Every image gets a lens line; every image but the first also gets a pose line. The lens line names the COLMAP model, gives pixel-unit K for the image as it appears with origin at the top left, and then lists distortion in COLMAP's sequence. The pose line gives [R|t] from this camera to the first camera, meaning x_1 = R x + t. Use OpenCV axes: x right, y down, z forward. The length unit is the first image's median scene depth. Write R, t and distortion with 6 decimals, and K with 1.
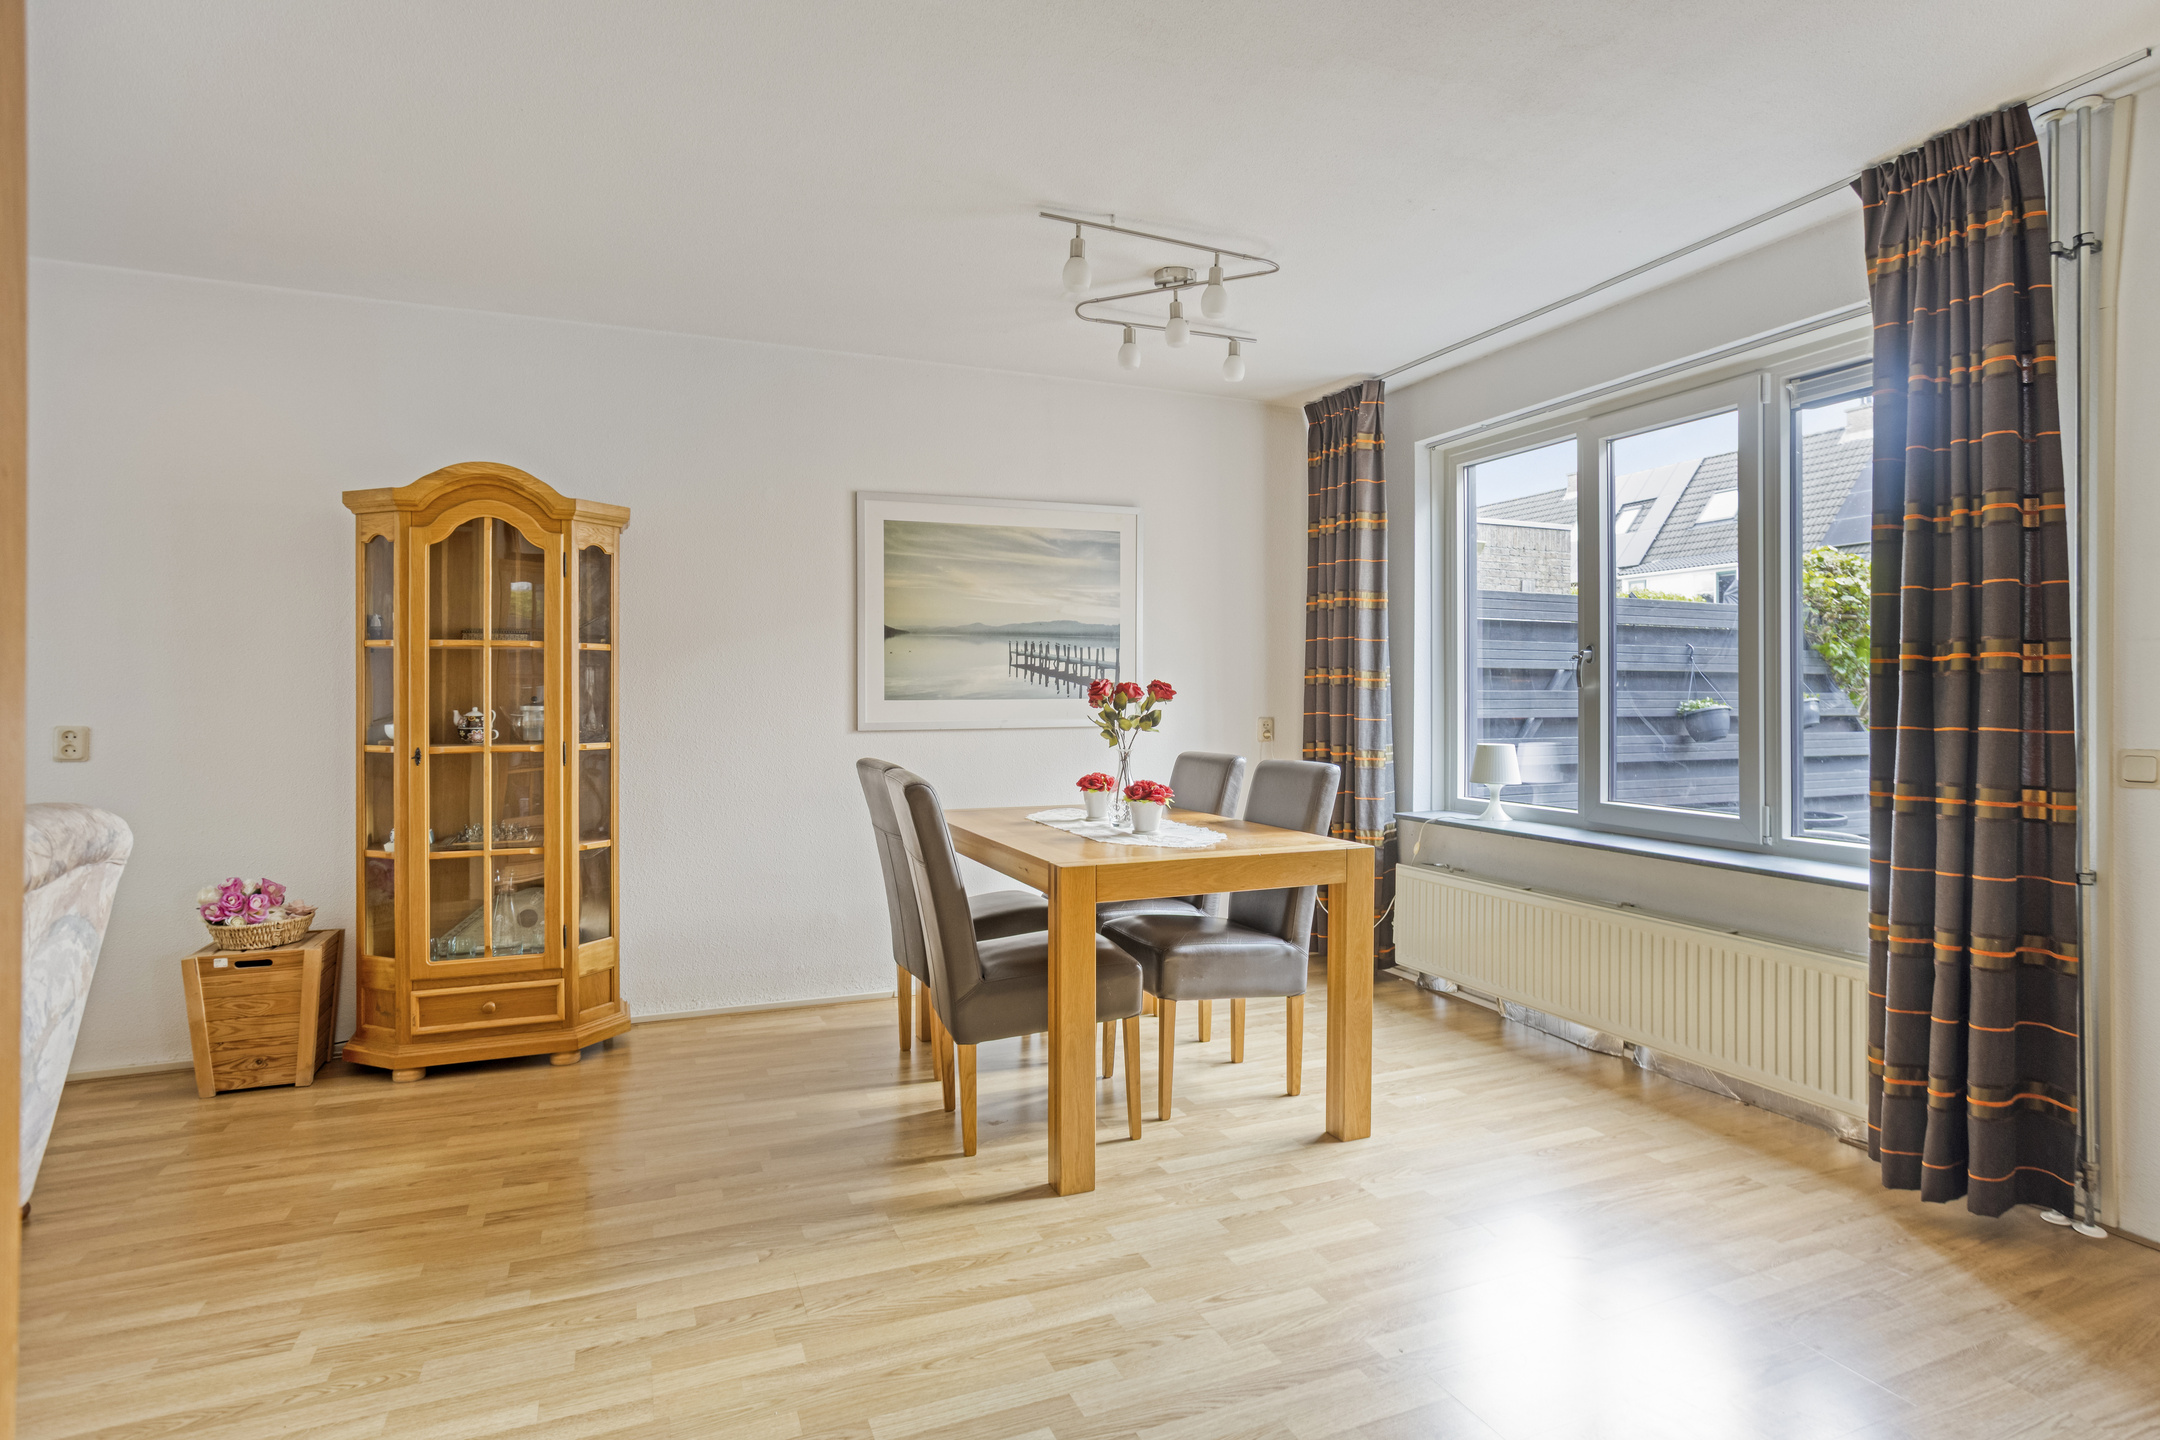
lens RADIAL K [[1129.1, 0, 1090.0], [0, 1129.1, 702.6], [0, 0, 1]] dist [-0.004478, -0.000197]
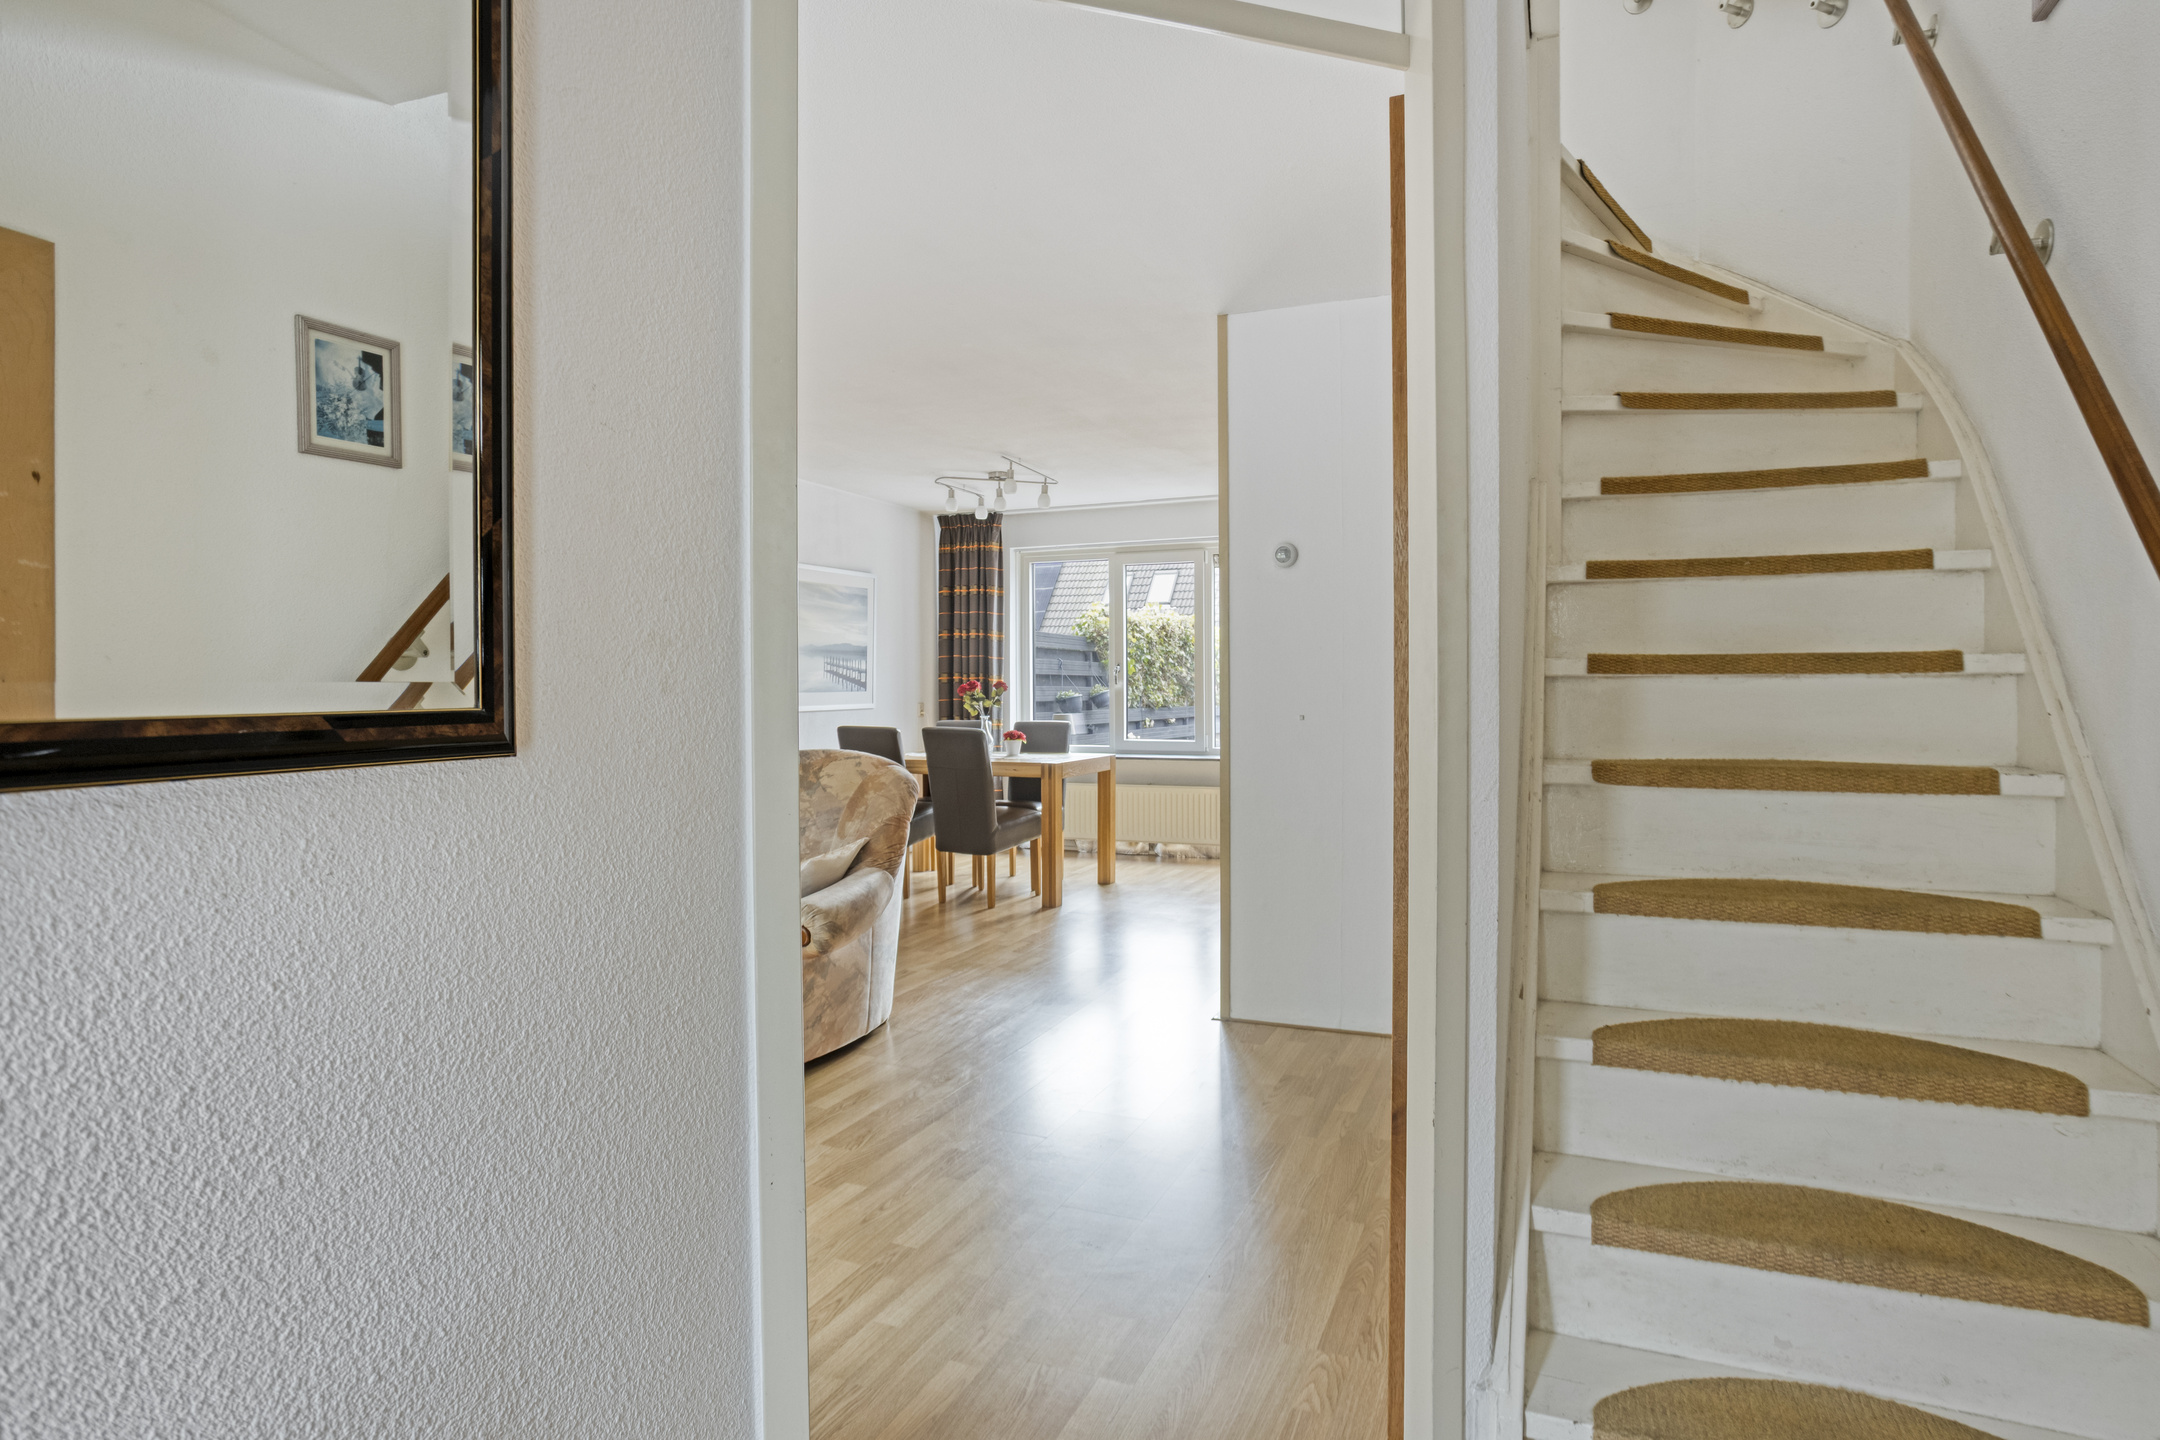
lens RADIAL K [[1129.1, 0, 1076.0], [0, 1129.1, 714.0], [0, 0, 1]] dist [-0.004478, -0.000197]
pose [[0.739411, -0.022003, 0.672895, -0.848154], [0.015572, 0.999757, 0.015579, 0.007905], [-0.673075, -0.001041, 0.739574, -0.400803]]
